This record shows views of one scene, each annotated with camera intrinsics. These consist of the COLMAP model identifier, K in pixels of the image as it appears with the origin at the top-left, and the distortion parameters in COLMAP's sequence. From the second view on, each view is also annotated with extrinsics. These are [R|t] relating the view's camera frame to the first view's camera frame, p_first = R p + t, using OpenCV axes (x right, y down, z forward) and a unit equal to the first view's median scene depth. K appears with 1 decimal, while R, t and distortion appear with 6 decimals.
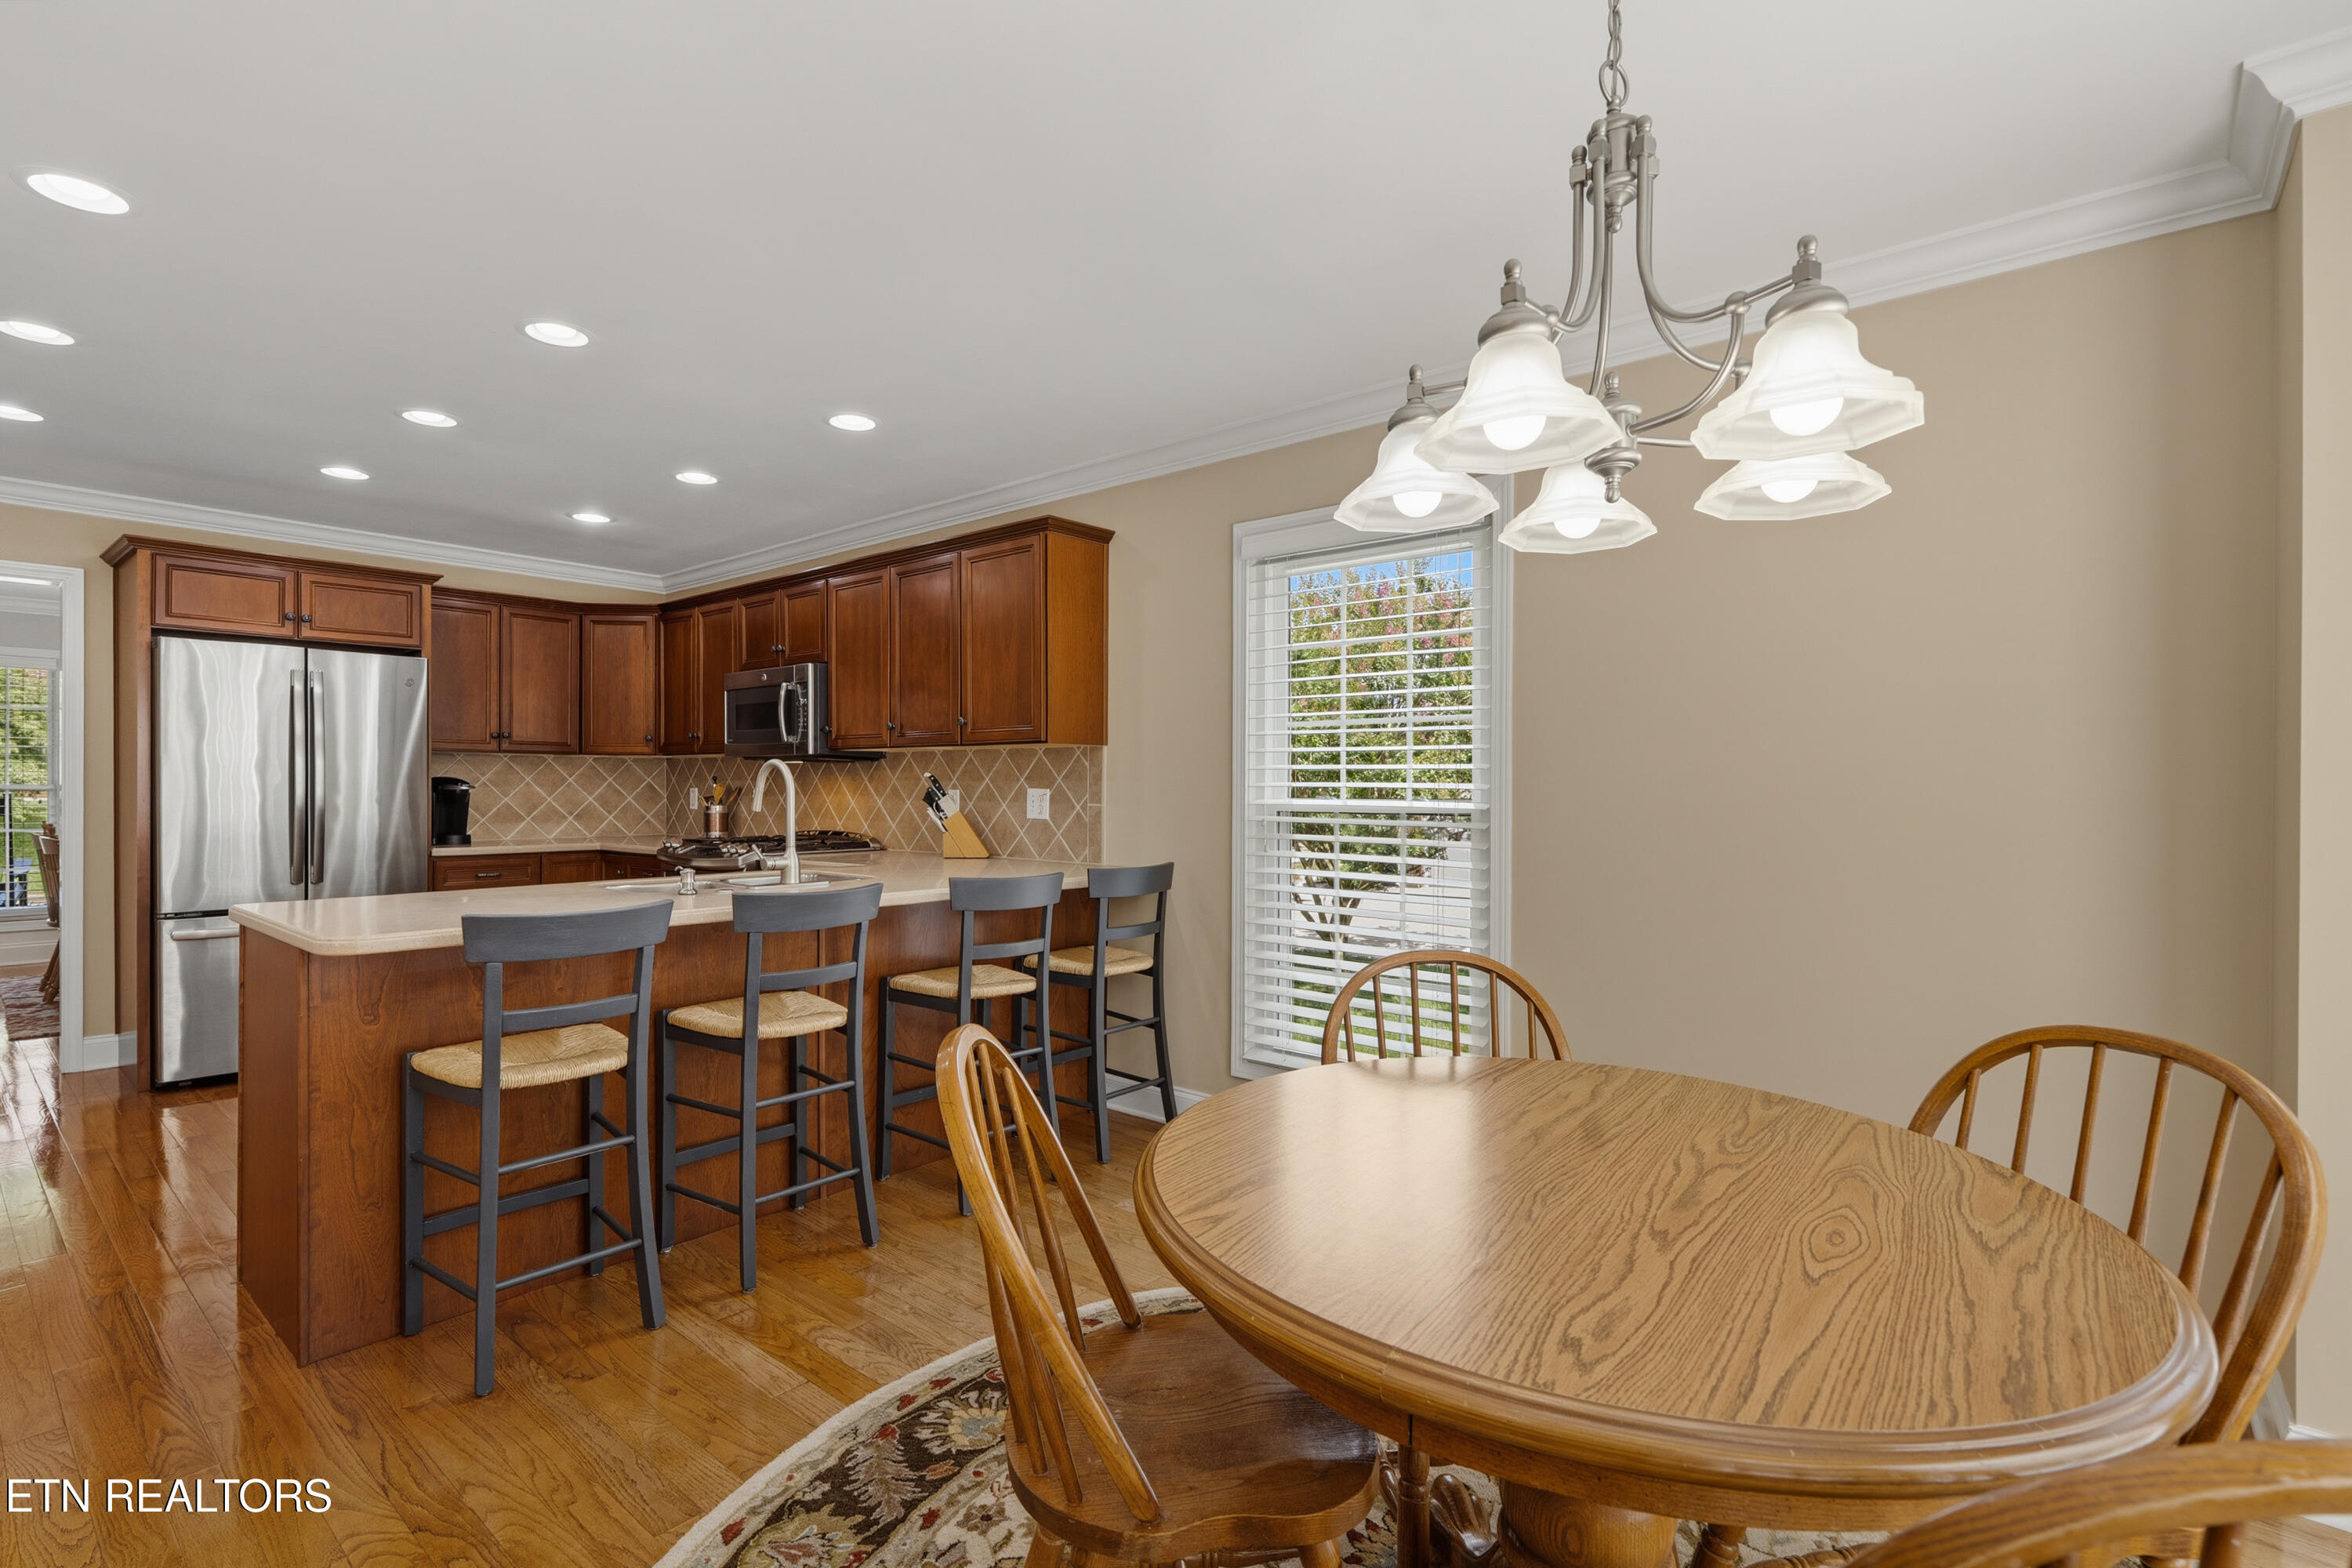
lens RADIAL K [[1085.4, 0, 1166.9], [0, 1085.4, 799.7], [0, 0, 1]] dist [-0.001616, 0.001768]
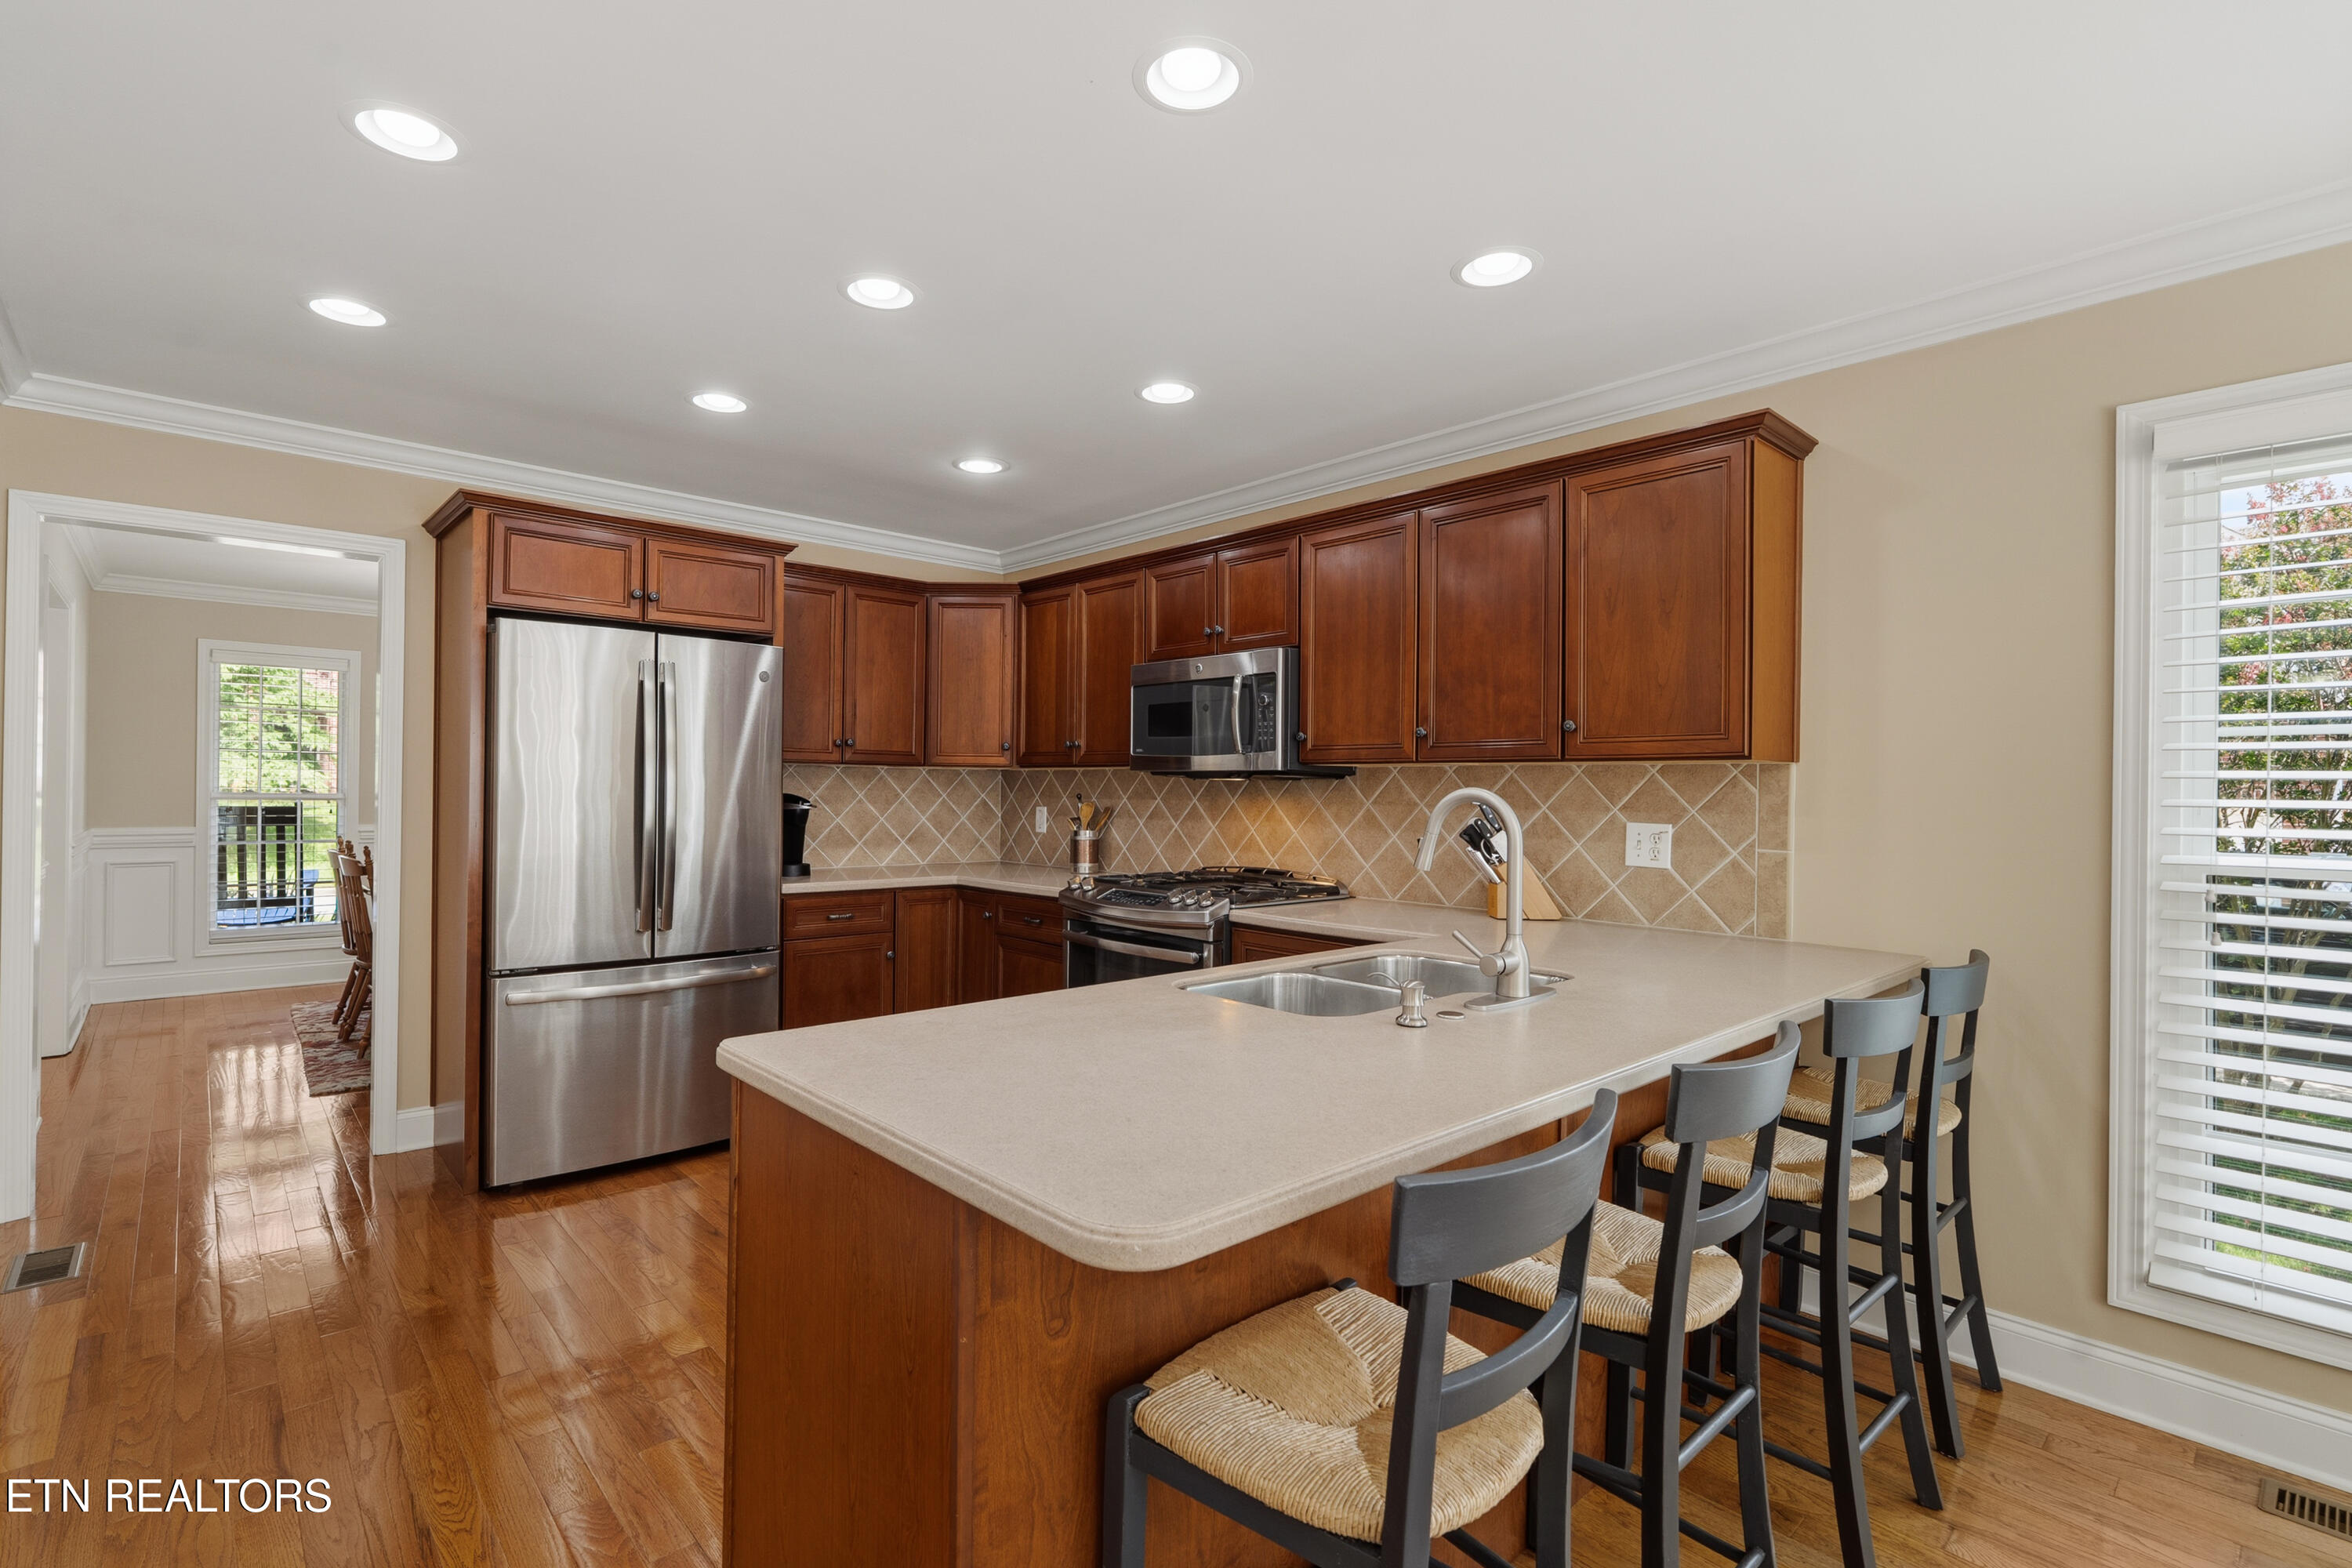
lens RADIAL K [[1085.4, 0, 1167.9], [0, 1085.4, 798.4], [0, 0, 1]] dist [-0.001616, 0.001768]
pose [[0.991597, 0.009159, -0.129039, -0.297344], [-0.009875, 0.999939, -0.004913, -0.017692], [0.128987, 0.006146, 0.991627, 0.244809]]
